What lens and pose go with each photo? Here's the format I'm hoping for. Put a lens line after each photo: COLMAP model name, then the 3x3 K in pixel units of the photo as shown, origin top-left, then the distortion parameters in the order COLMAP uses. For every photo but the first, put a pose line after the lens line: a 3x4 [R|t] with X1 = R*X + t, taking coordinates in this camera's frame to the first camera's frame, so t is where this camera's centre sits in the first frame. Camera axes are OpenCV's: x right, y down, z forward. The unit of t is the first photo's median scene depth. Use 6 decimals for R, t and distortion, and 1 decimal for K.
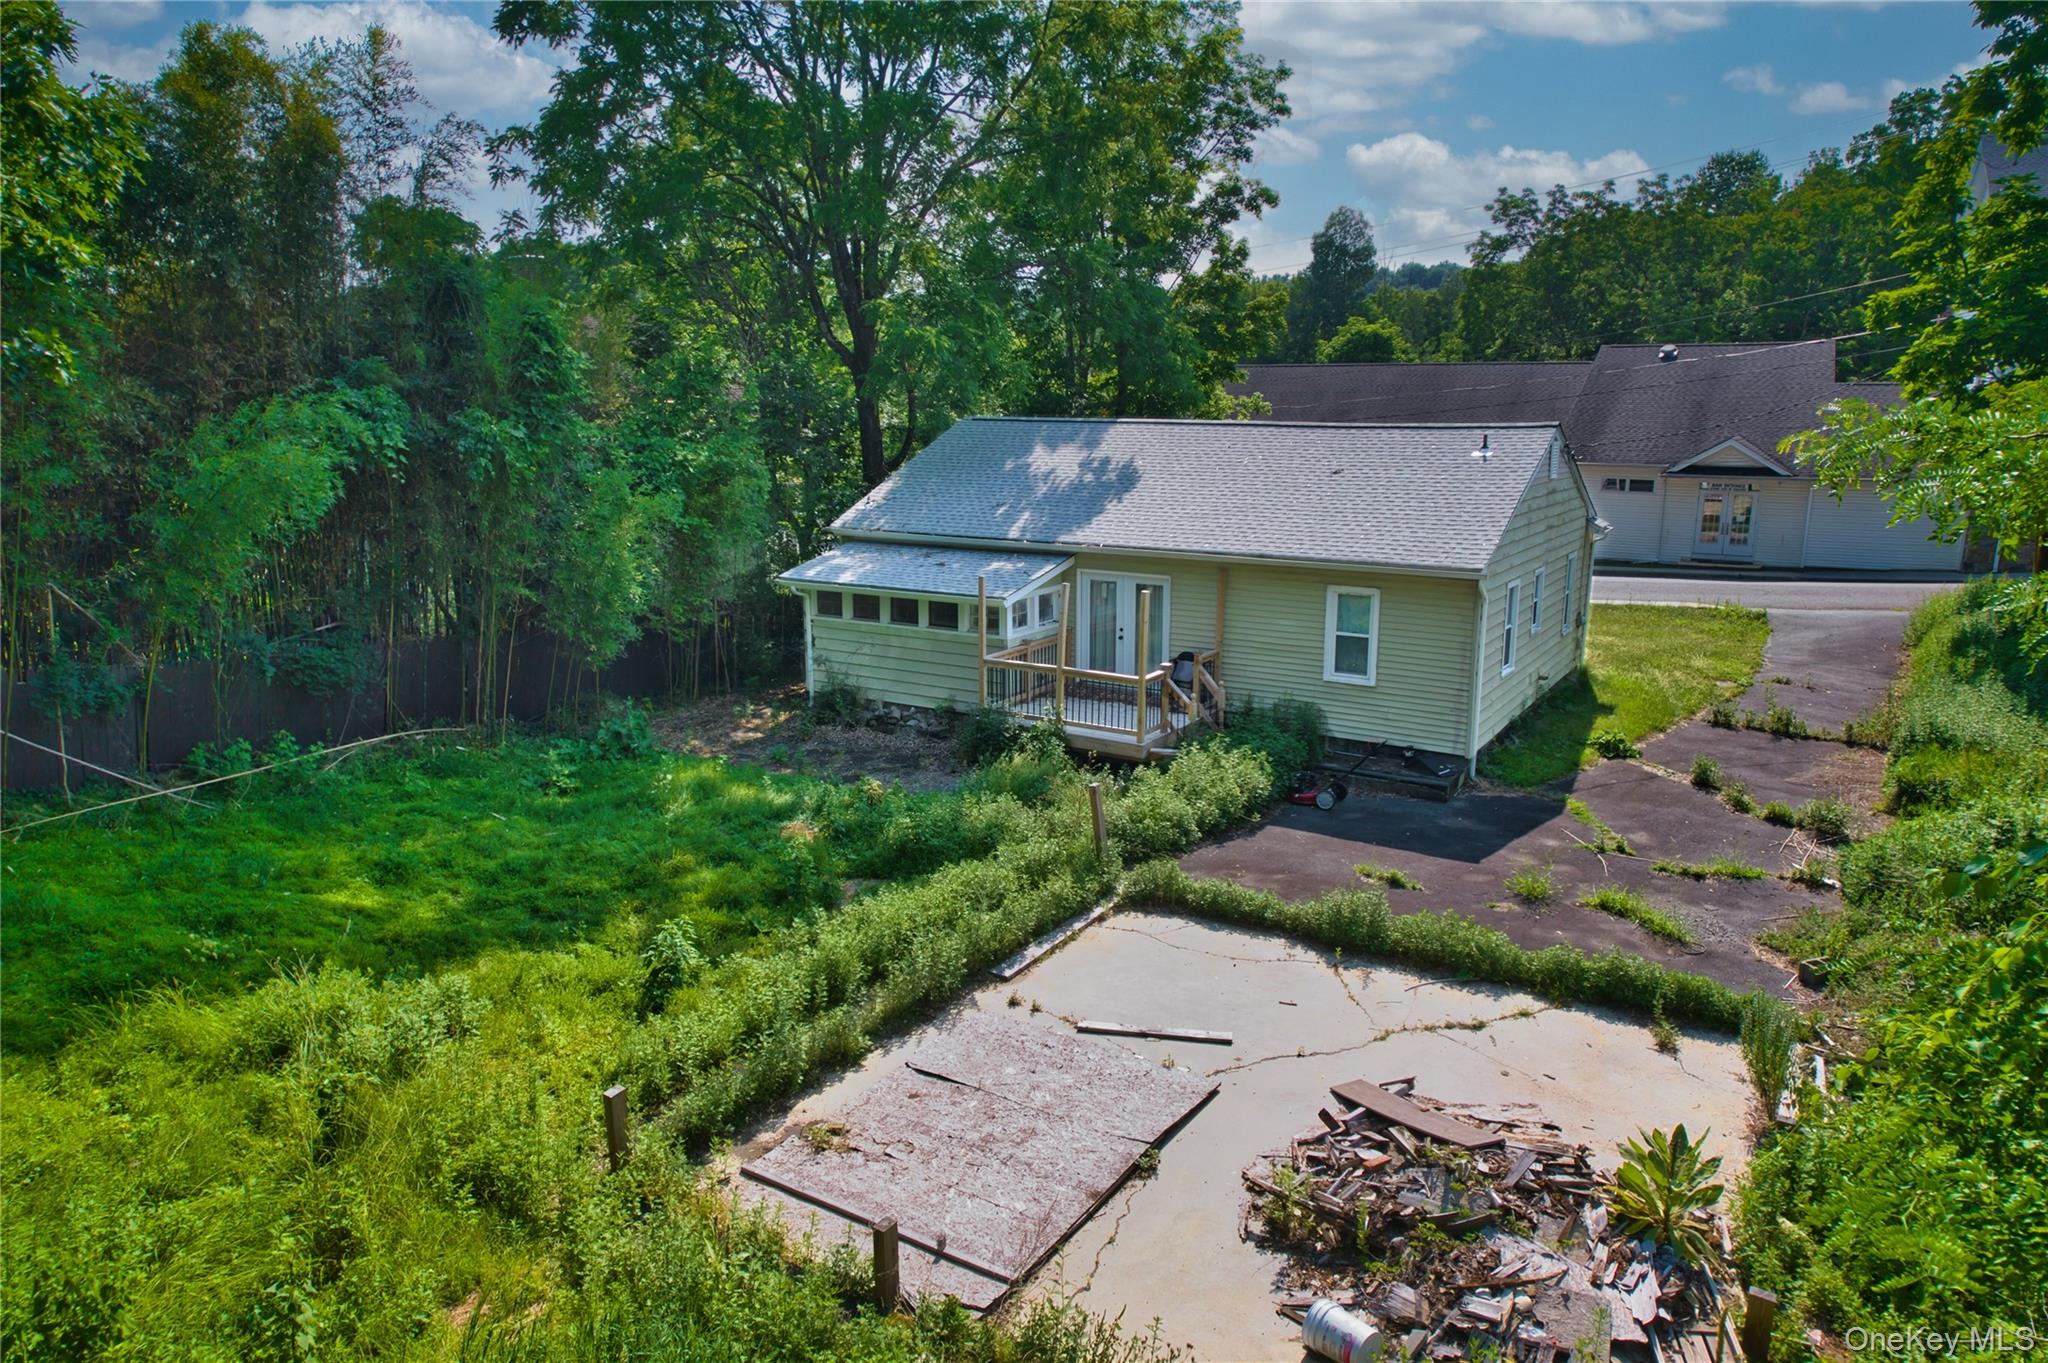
lens RADIAL K [[1310.5, 0, 1031.3], [0, 1310.5, 698.5], [0, 0, 1]] dist [-0.065062, 0.046629]
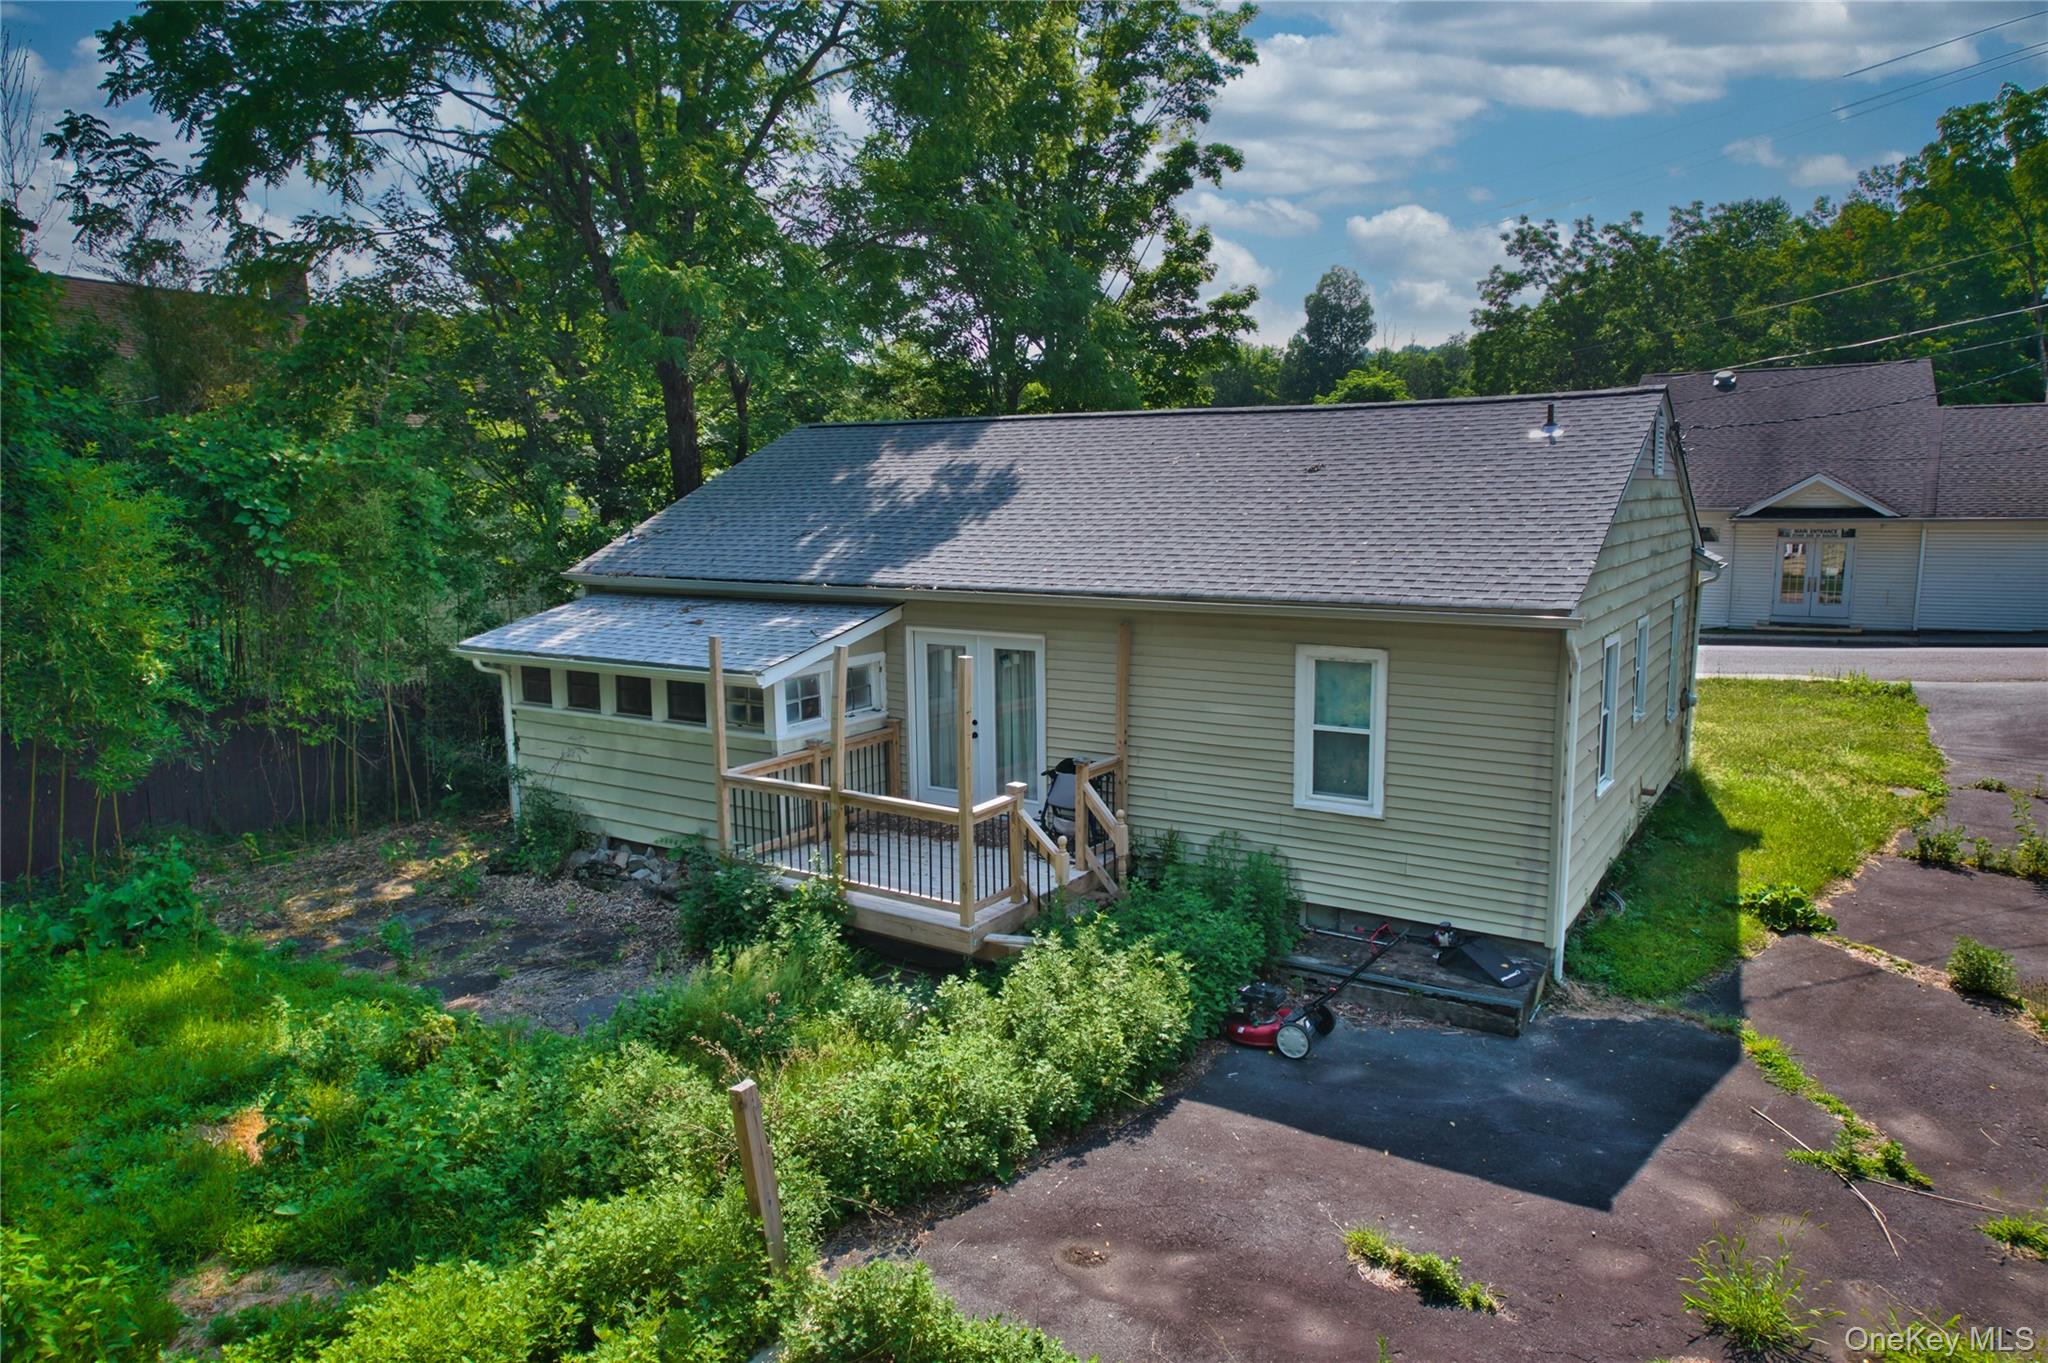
lens RADIAL K [[1310.5, 0, 1037.1], [0, 1310.5, 689.0], [0, 0, 1]] dist [-0.065062, 0.046629]
pose [[0.999961, -0.008121, -0.003611, 0.109193], [0.007842, 0.997406, -0.071556, -0.025368], [0.004183, 0.071525, 0.997430, 0.405068]]
